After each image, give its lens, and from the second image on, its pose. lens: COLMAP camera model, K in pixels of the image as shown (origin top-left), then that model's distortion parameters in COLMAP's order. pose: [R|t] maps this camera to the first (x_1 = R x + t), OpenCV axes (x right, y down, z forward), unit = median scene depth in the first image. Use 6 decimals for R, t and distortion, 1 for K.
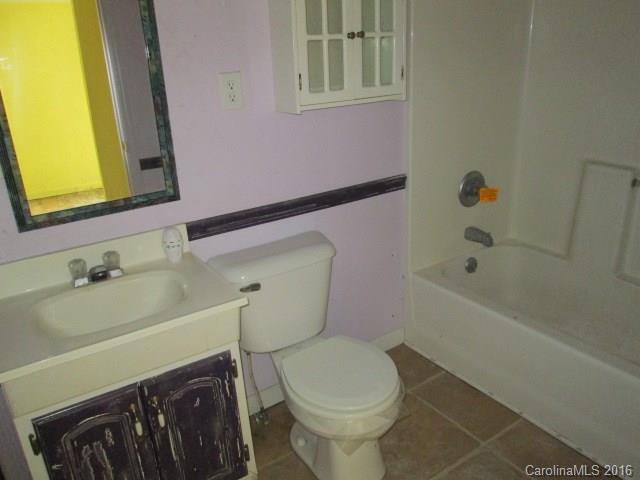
lens RADIAL K [[542.8, 0, 320.0], [0, 542.8, 240.0], [0, 0, 1]] dist [-0.067318, 0.065158]
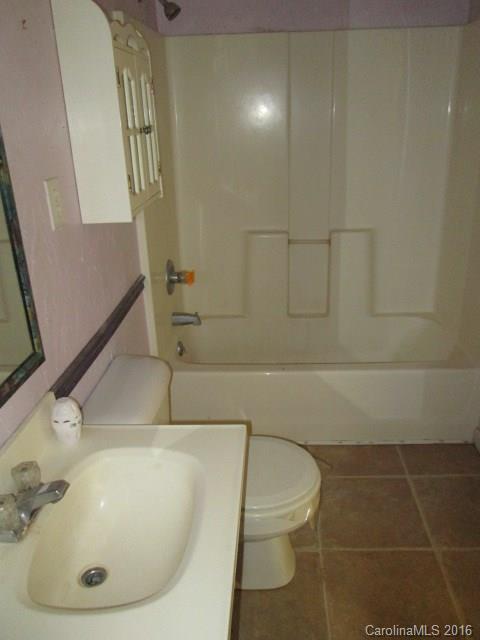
lens RADIAL K [[542.8, 0, 240.0], [0, 542.8, 320.0], [0, 0, 1]] dist [-0.067318, 0.065158]
pose [[0.583964, -0.265536, 0.767123, -0.532862], [0.289781, 0.950916, 0.108563, -0.104628], [-0.758296, 0.158901, 0.632248, 0.292413]]
